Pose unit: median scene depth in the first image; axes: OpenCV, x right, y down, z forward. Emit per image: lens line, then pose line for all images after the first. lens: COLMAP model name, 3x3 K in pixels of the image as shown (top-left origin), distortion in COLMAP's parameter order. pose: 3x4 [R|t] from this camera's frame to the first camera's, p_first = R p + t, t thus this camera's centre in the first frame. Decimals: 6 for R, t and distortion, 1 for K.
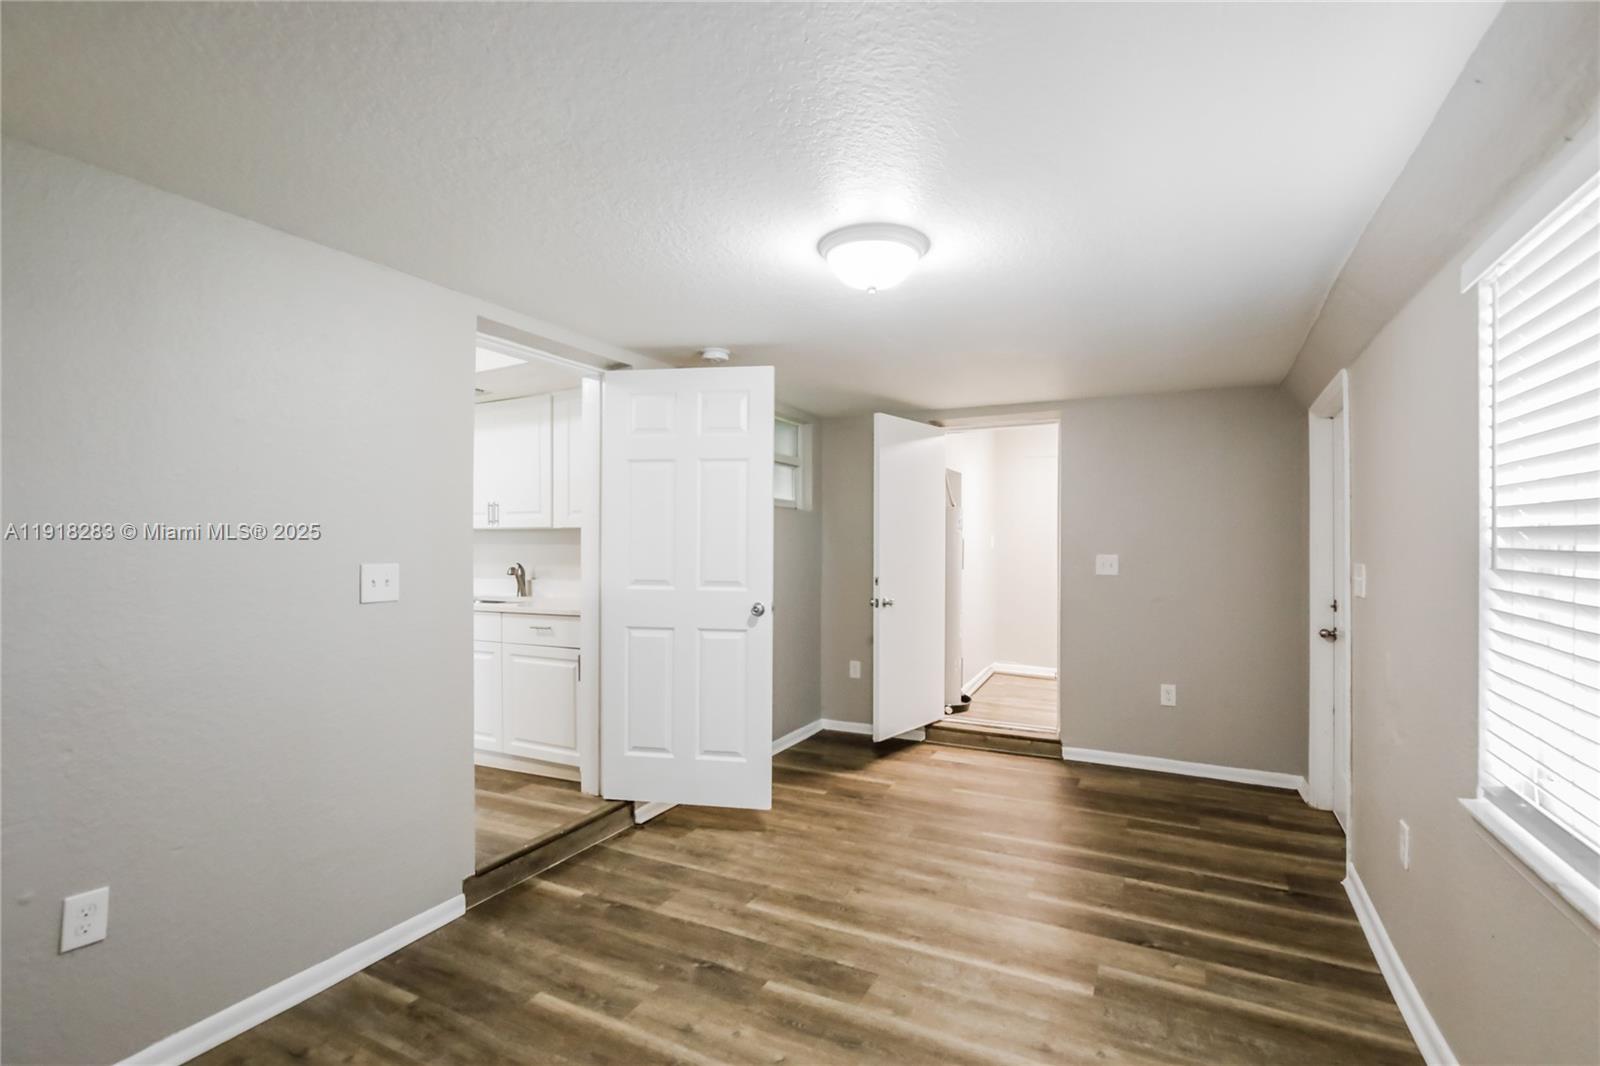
lens RADIAL K [[728.1, 0, 800.0], [0, 728.1, 533.0], [0, 0, 1]] dist [0.019237, 0.000542]
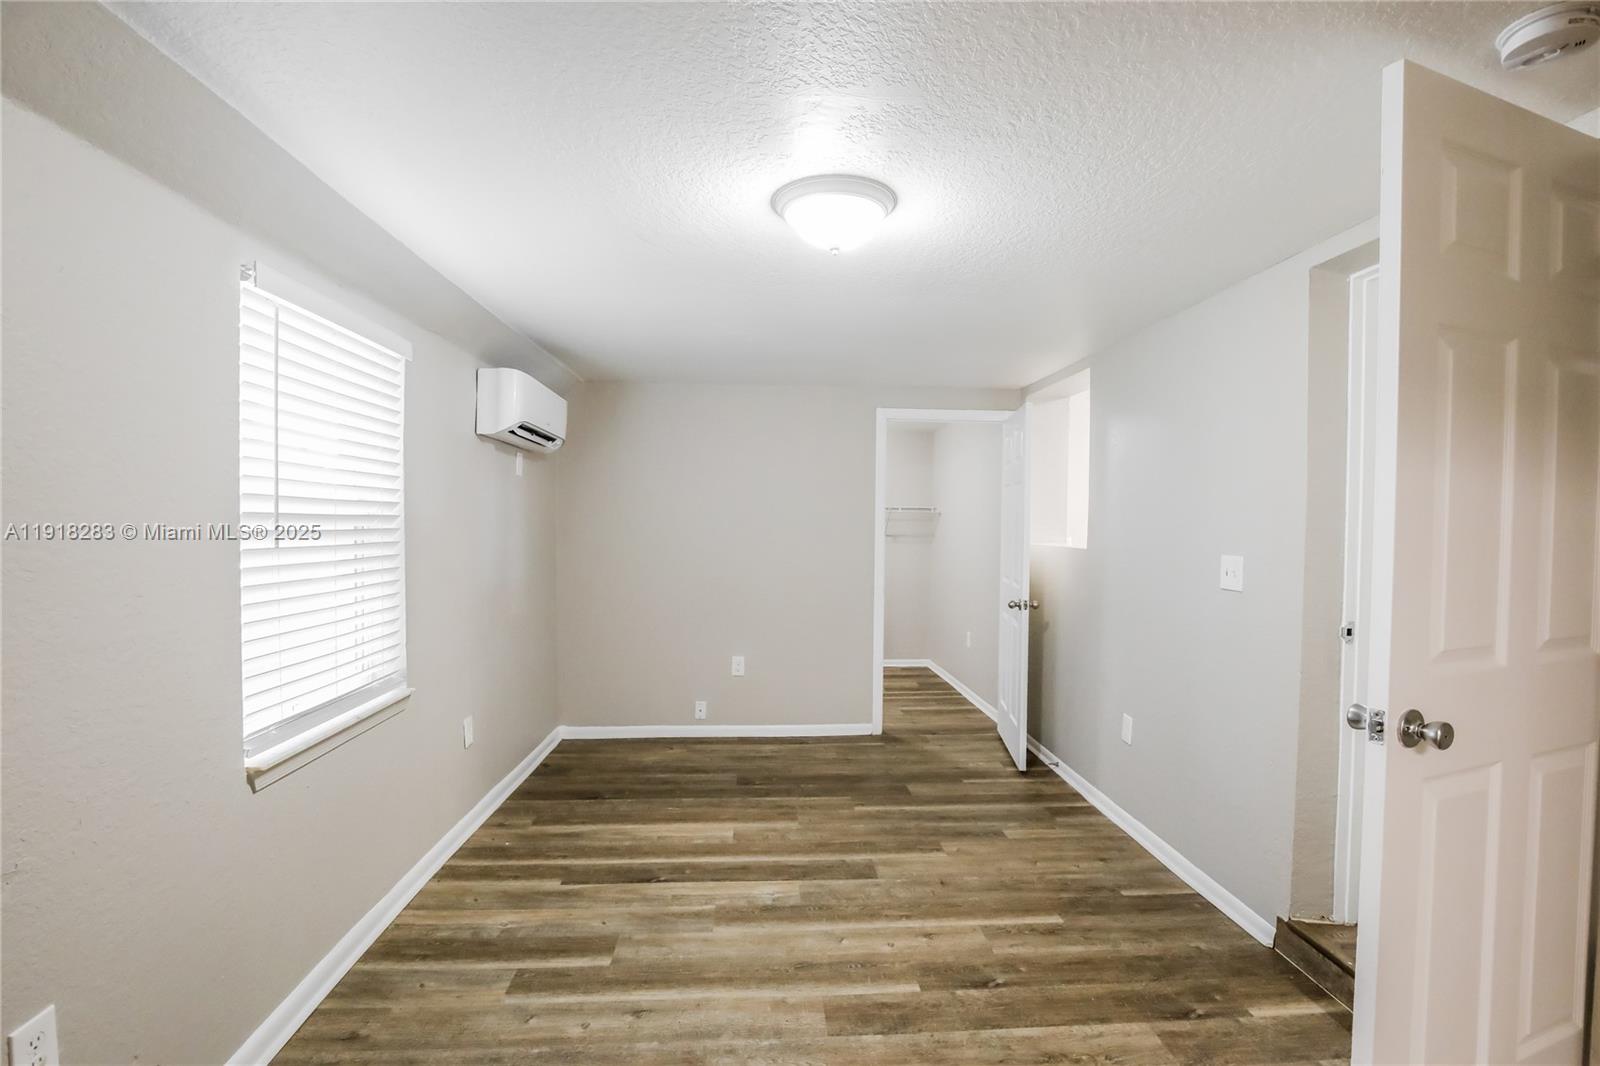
lens RADIAL K [[728.1, 0, 800.0], [0, 728.1, 533.0], [0, 0, 1]] dist [0.019237, 0.000542]
pose [[-0.843730, -0.001085, -0.536766, 0.608056], [-0.005192, 0.999968, 0.006139, 0.013431], [0.536742, 0.007967, -0.843709, 1.738198]]
